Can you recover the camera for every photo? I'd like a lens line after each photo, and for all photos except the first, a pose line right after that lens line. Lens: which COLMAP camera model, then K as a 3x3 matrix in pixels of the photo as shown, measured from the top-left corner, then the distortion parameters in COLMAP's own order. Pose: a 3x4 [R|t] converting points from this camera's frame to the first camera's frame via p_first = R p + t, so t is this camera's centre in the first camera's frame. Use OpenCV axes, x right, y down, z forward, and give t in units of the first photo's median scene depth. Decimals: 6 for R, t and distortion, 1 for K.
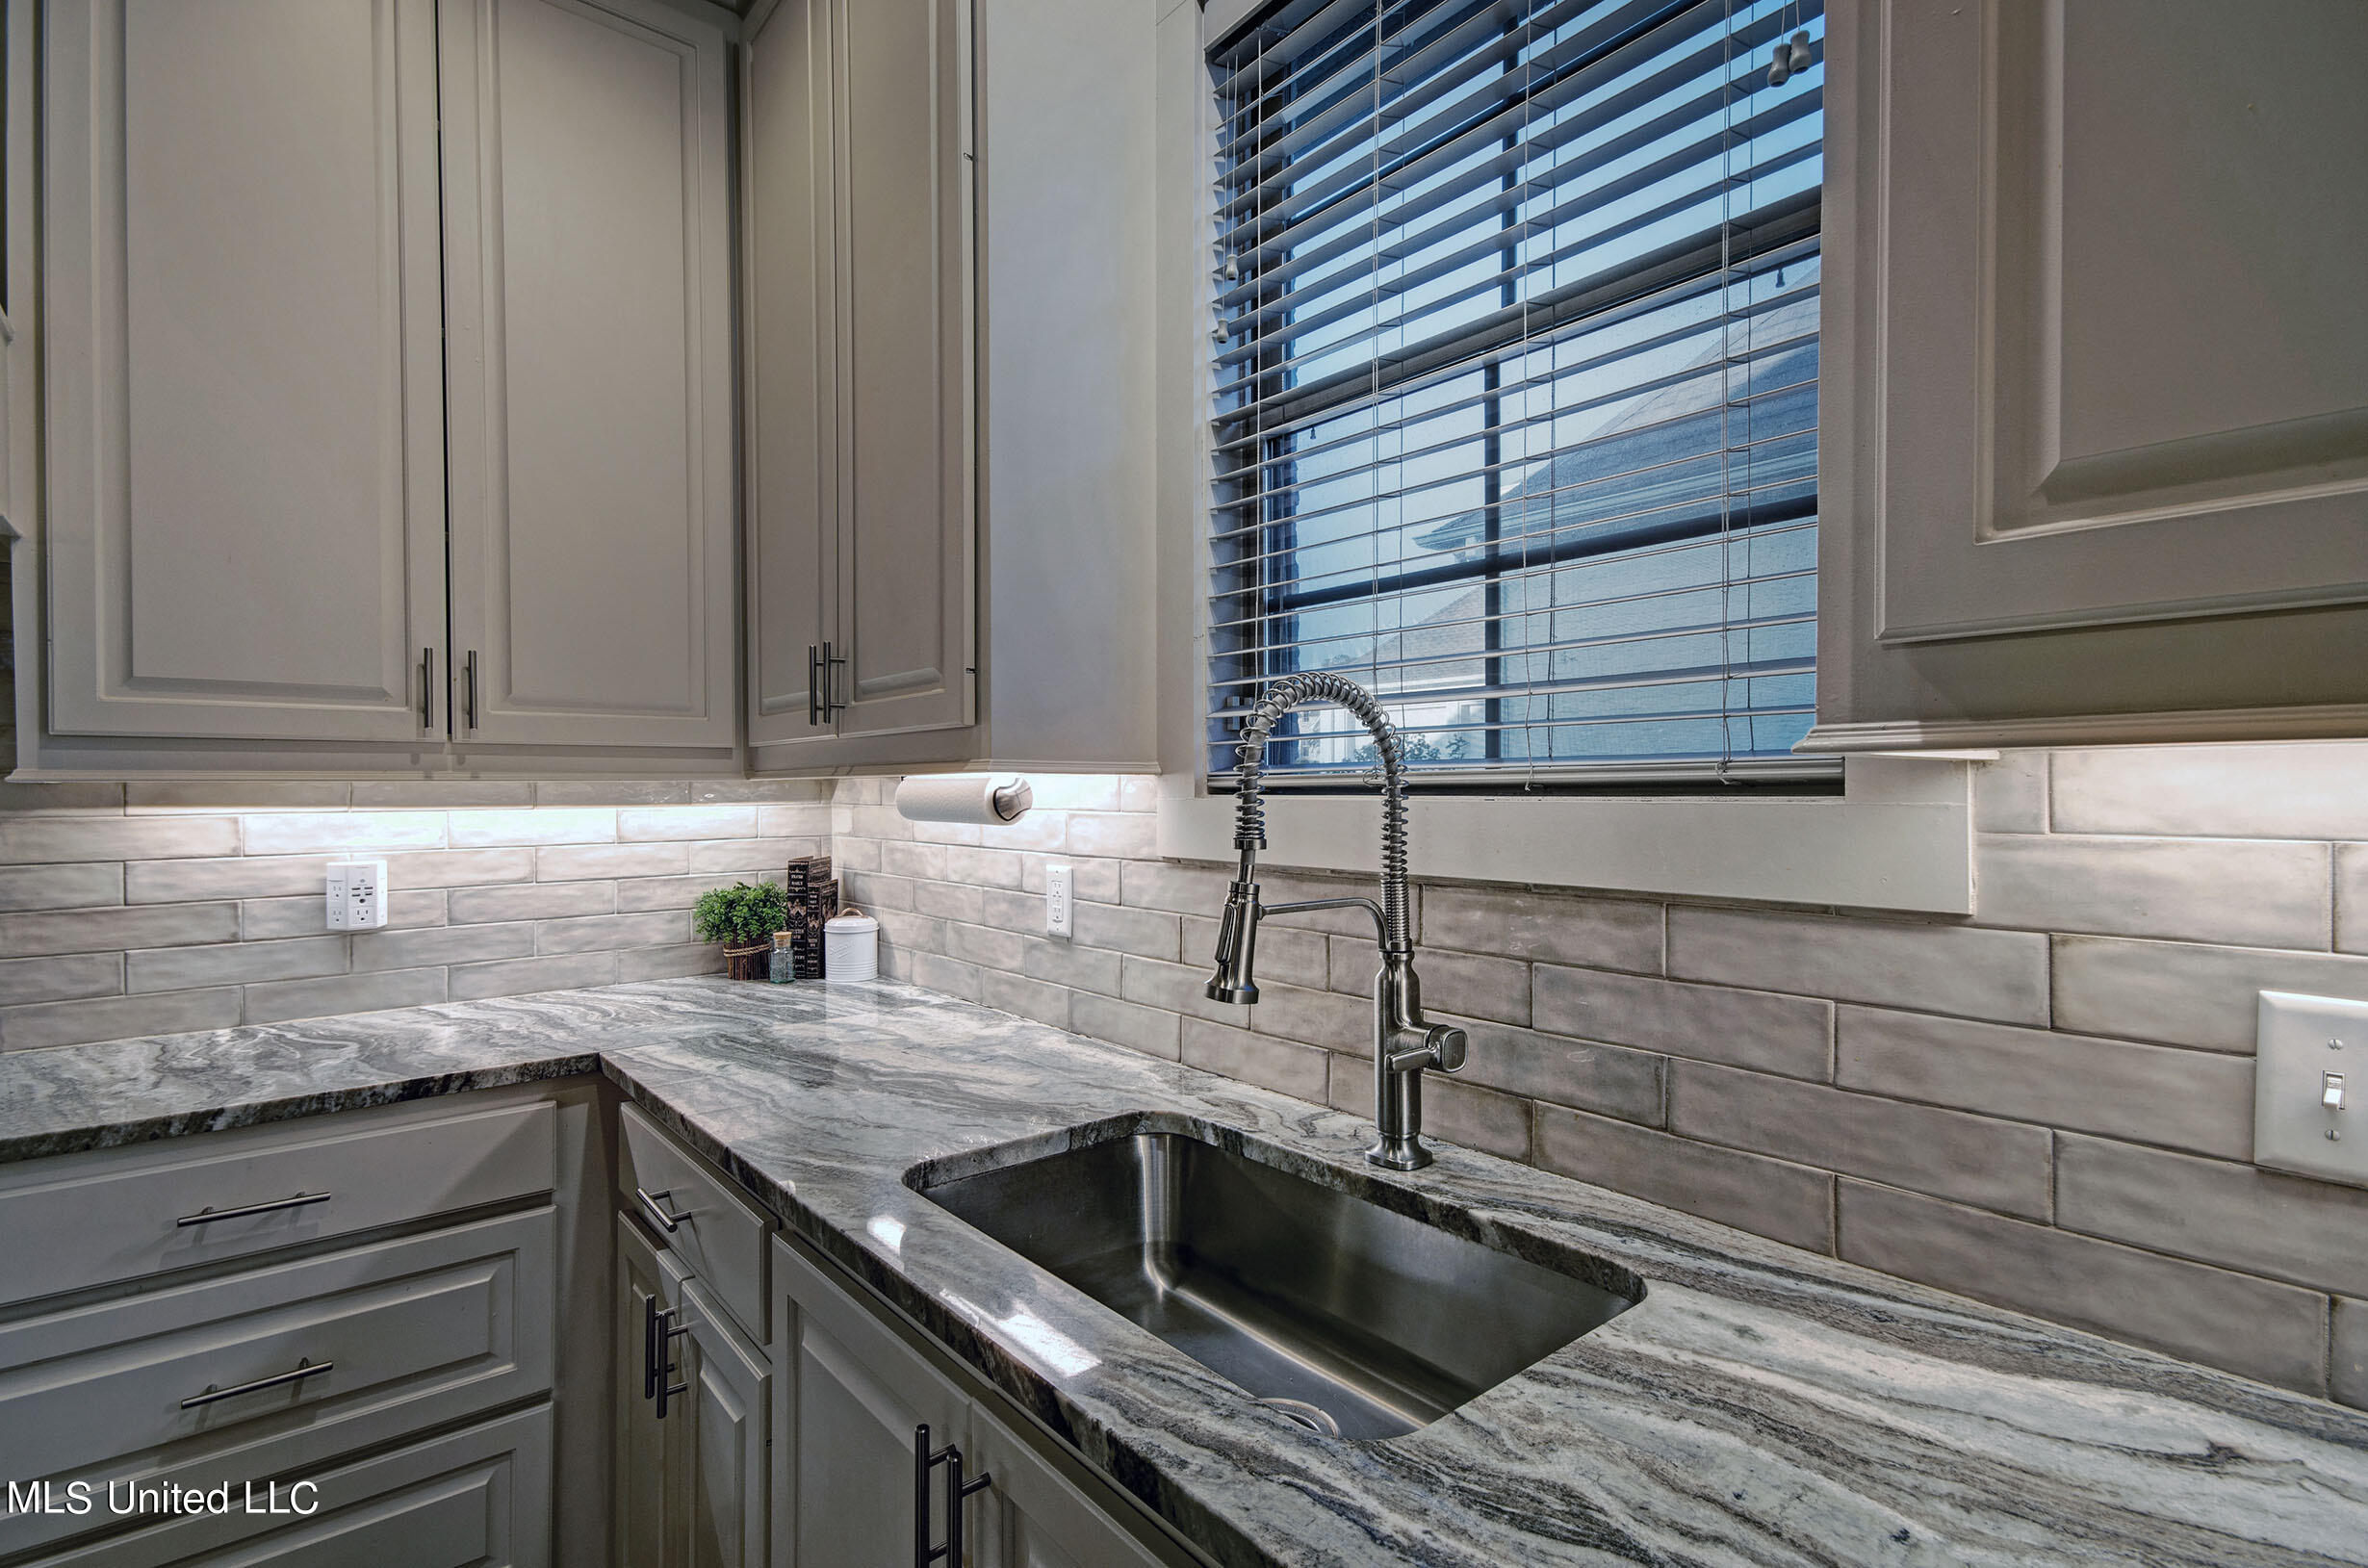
lens RADIAL K [[1138.8, 0, 1194.8], [0, 1138.8, 788.6], [0, 0, 1]] dist [0.004204, -0.000463]
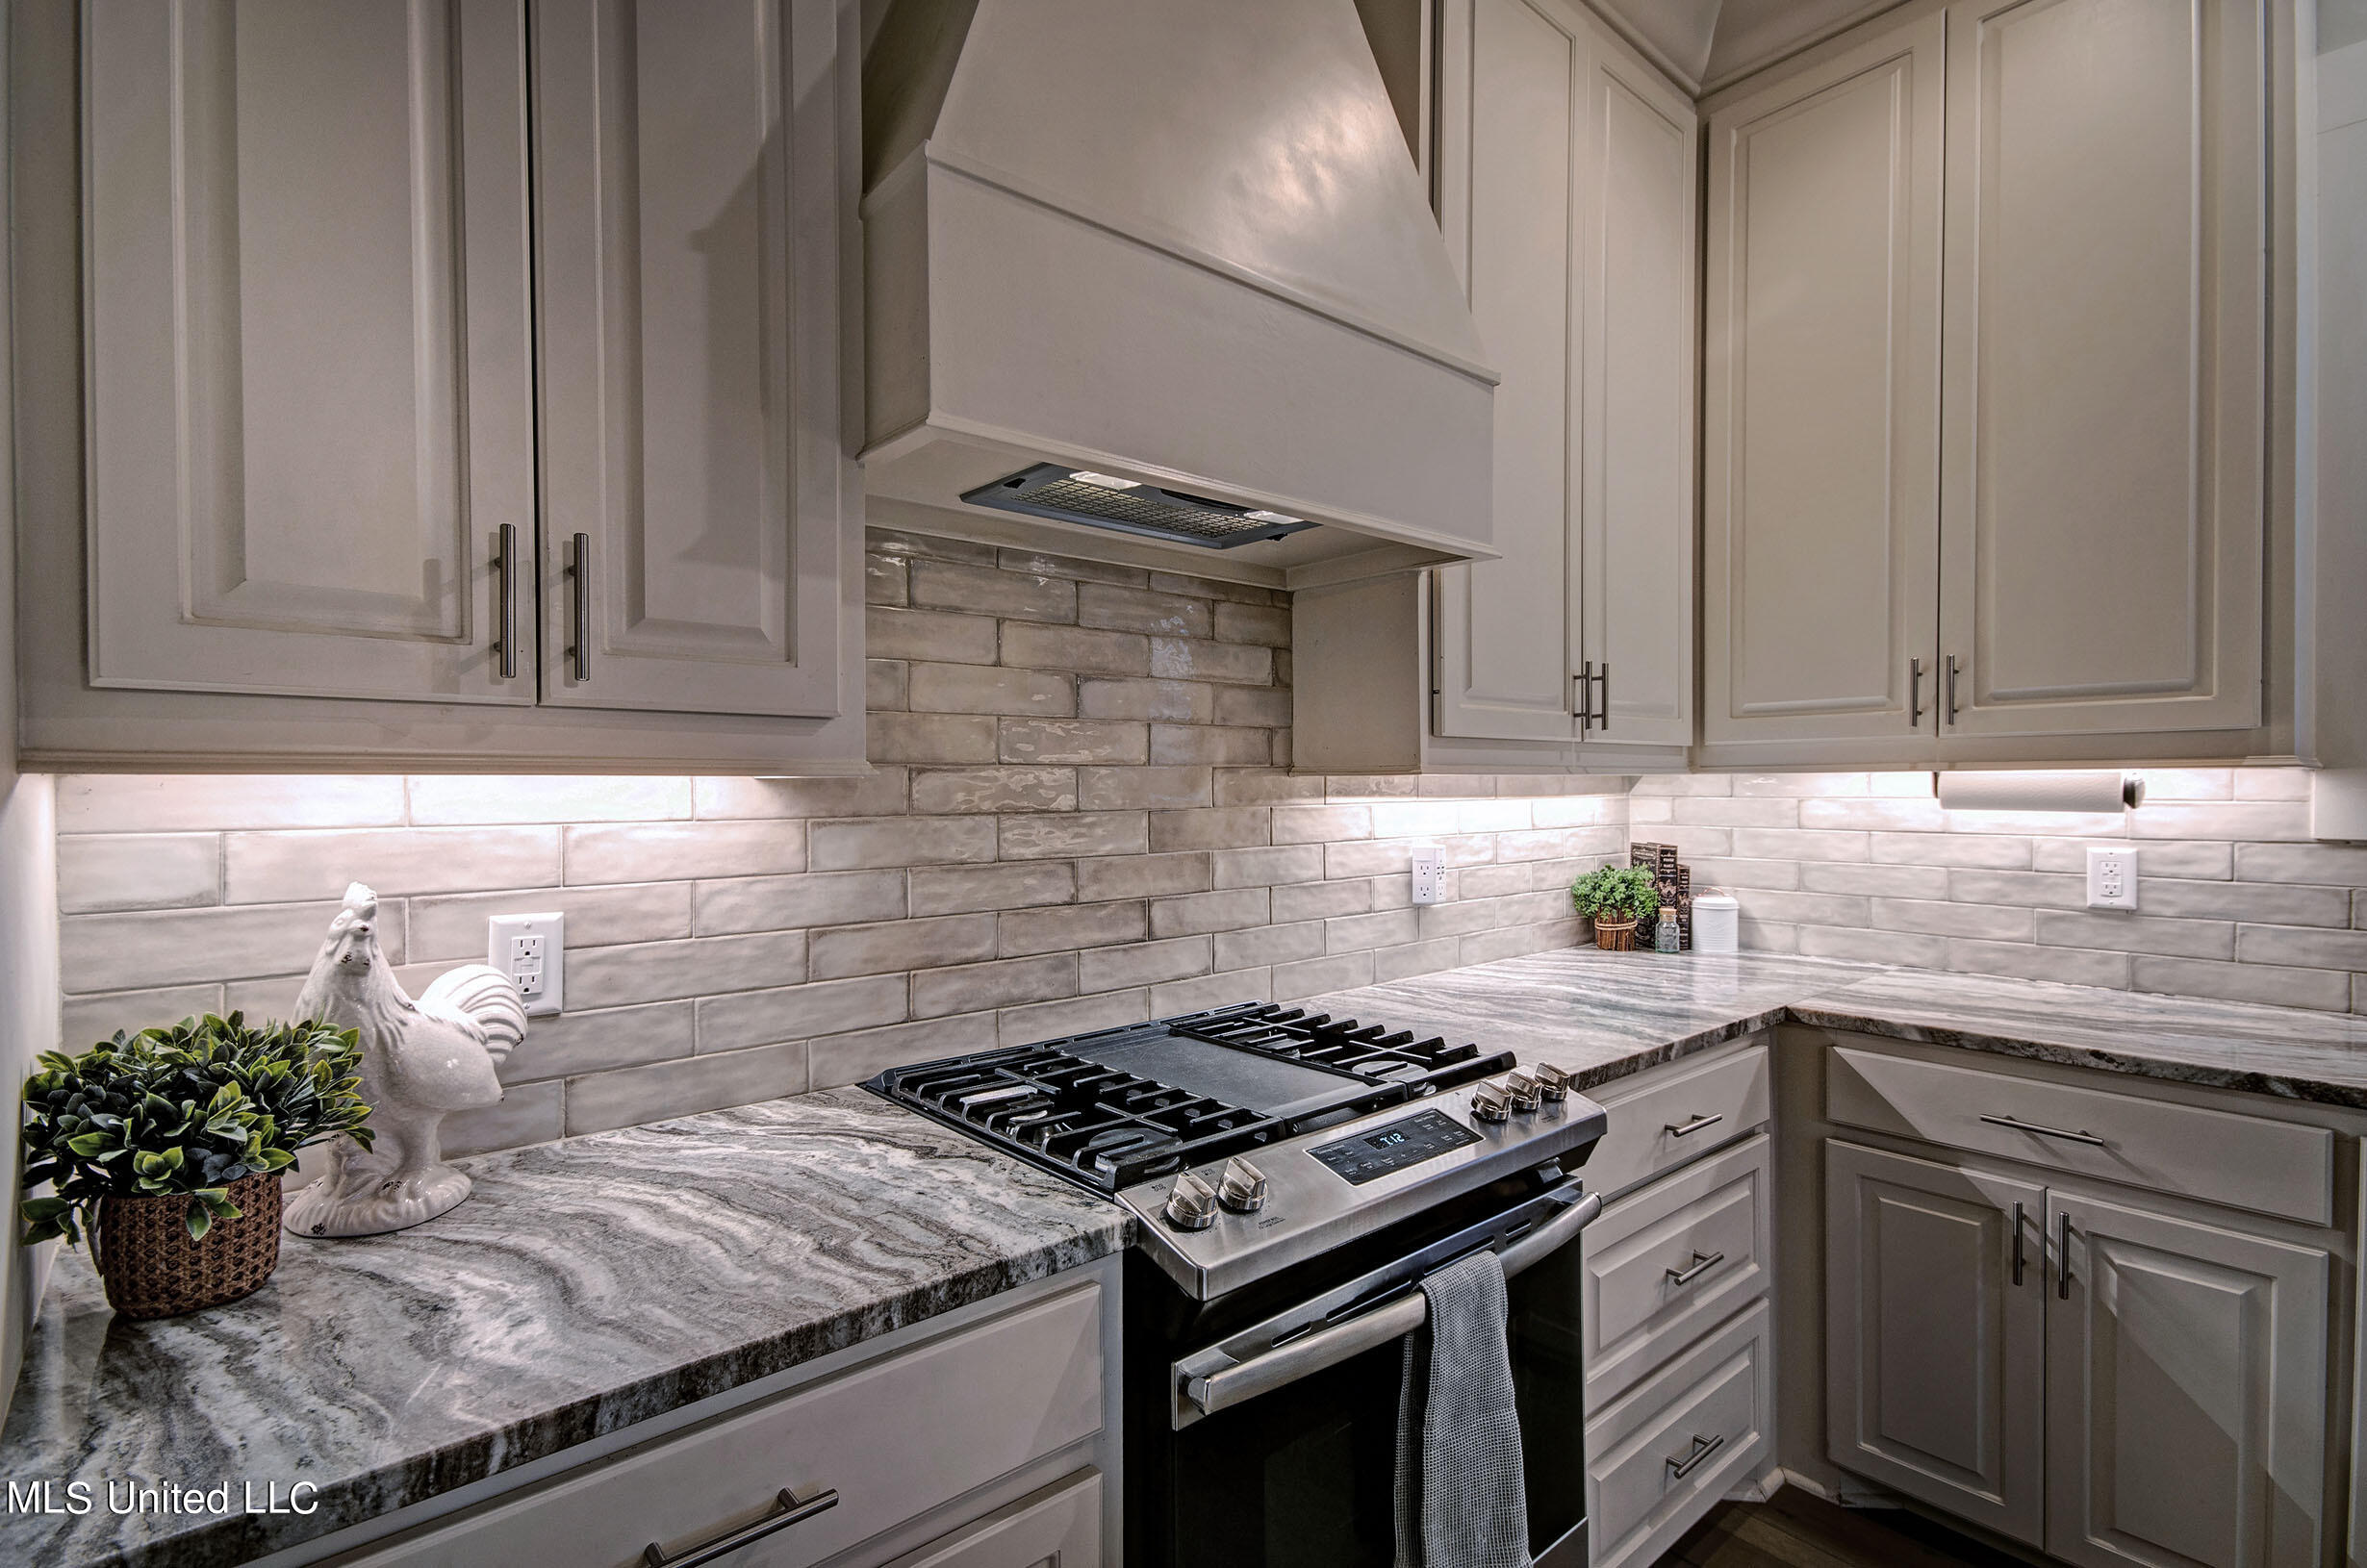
lens RADIAL K [[1138.2, 0, 1174.9], [0, 1138.2, 789.6], [0, 0, 1]] dist [0.004204, -0.000463]
pose [[0.999931, 0.000393, -0.011772, -0.989635], [-0.000359, 0.999996, 0.002869, 0.005208], [0.011773, -0.002864, 0.999927, -0.157390]]
